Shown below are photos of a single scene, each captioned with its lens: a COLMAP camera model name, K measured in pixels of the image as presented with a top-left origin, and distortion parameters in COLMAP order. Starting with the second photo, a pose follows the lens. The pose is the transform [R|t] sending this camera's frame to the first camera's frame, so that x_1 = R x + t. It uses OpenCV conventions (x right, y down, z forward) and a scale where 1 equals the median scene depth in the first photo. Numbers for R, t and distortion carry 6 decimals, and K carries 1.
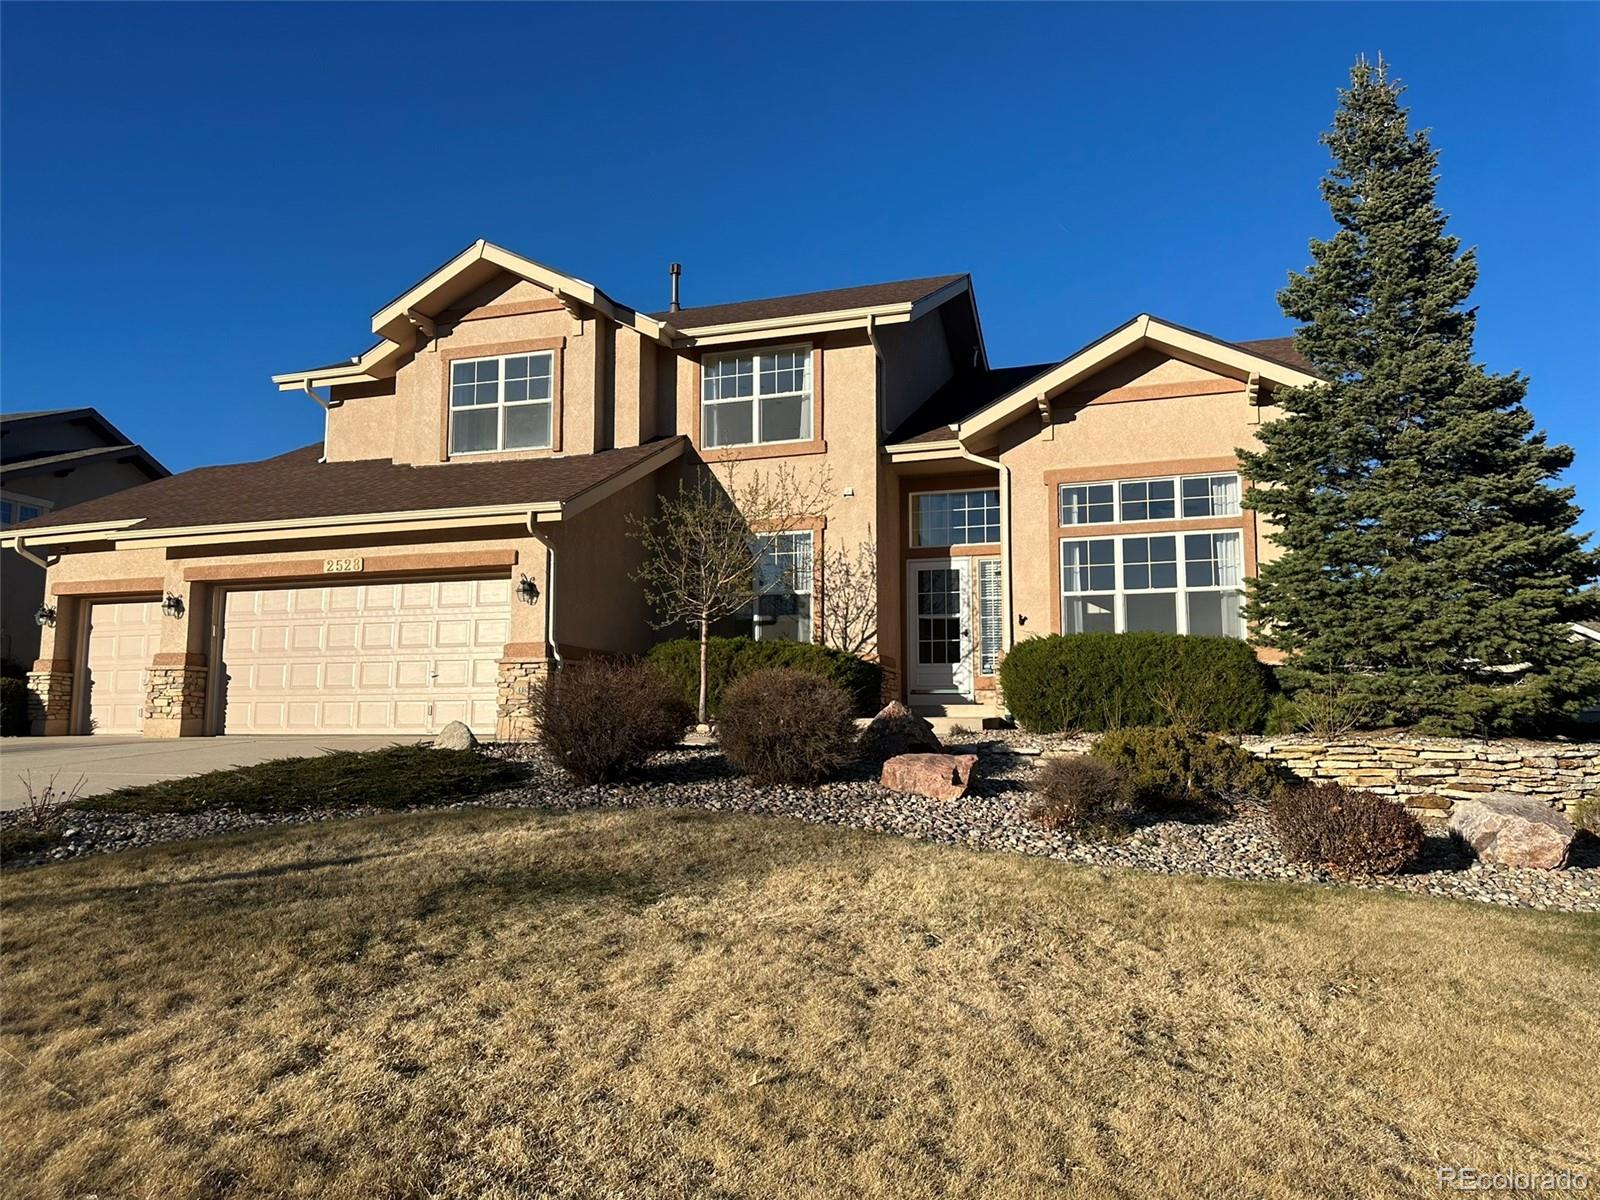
lens RADIAL K [[1092.8, 0, 800.0], [0, 1092.8, 600.0], [0, 0, 1]] dist [0.155838, -0.258994]
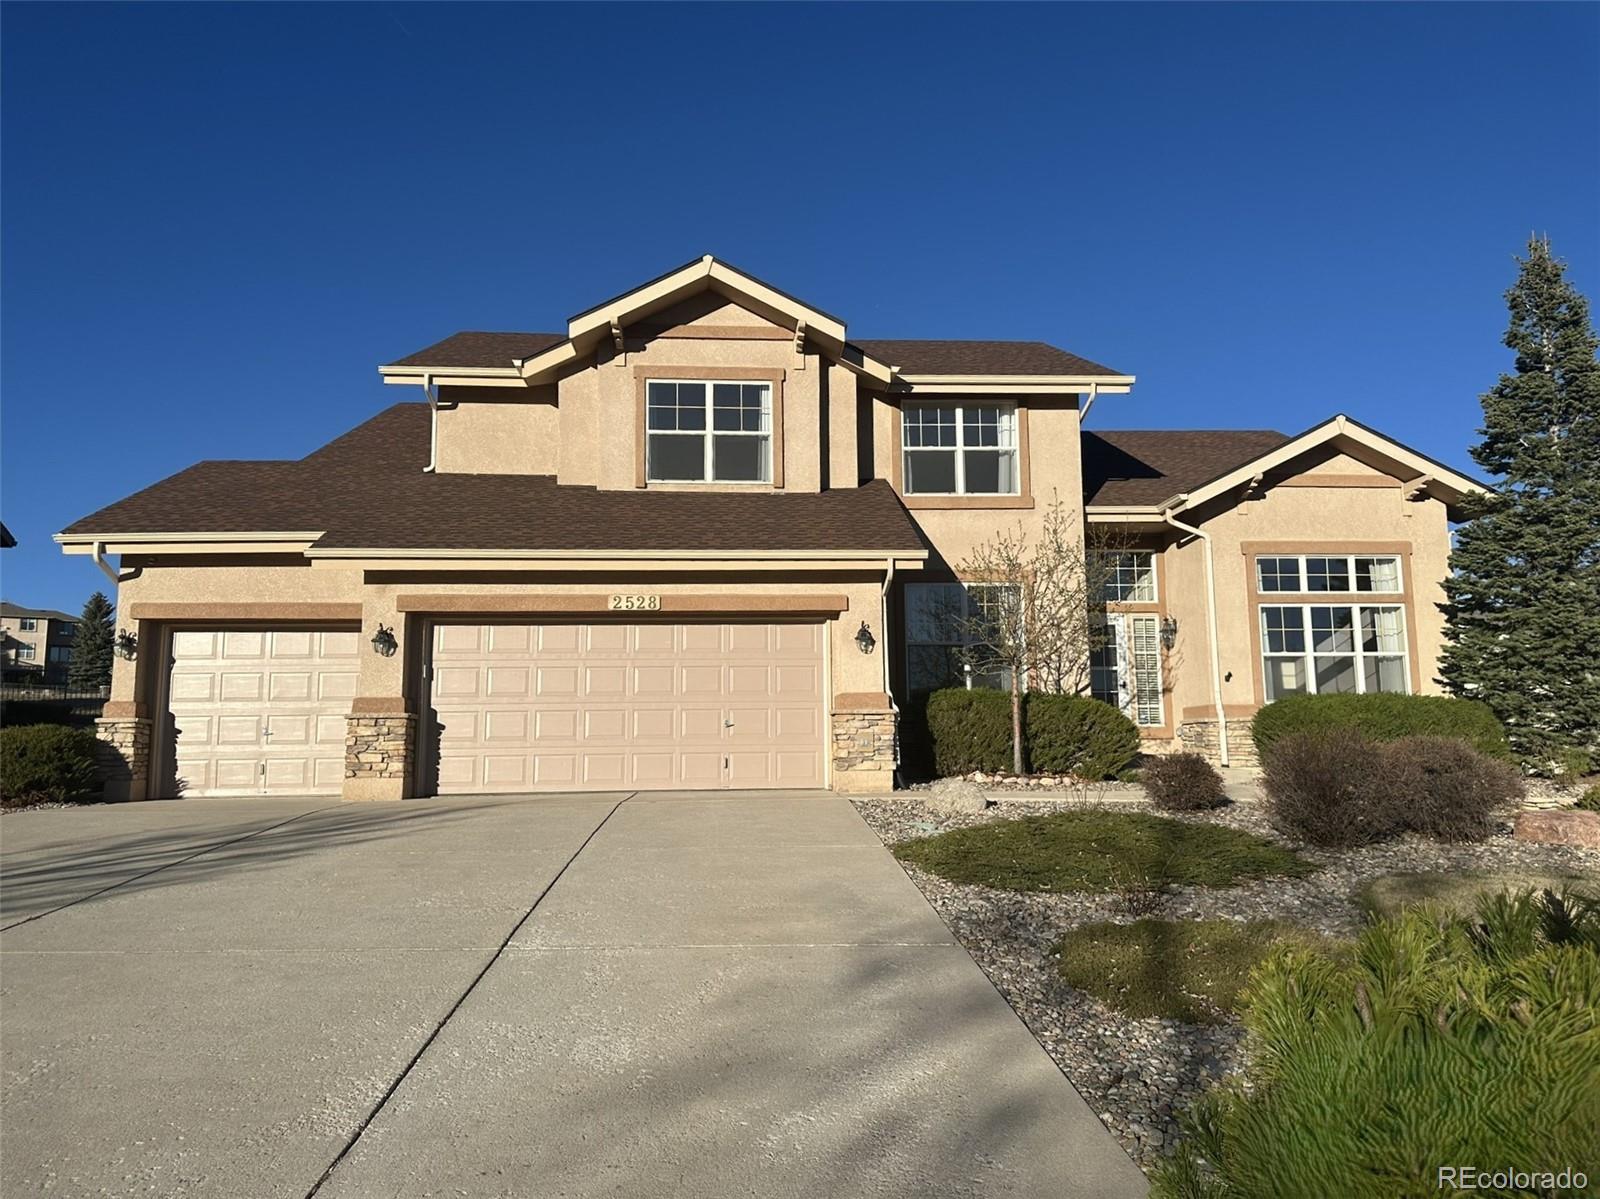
lens RADIAL K [[1133.5, 0, 800.0], [0, 1133.5, 599.5], [0, 0, 1]] dist [0.221769, -0.475085]
pose [[0.928170, 0.041705, 0.369812, -0.561467], [-0.032959, 0.999008, -0.029941, -0.009328], [-0.370694, 0.015602, 0.928624, 0.080293]]
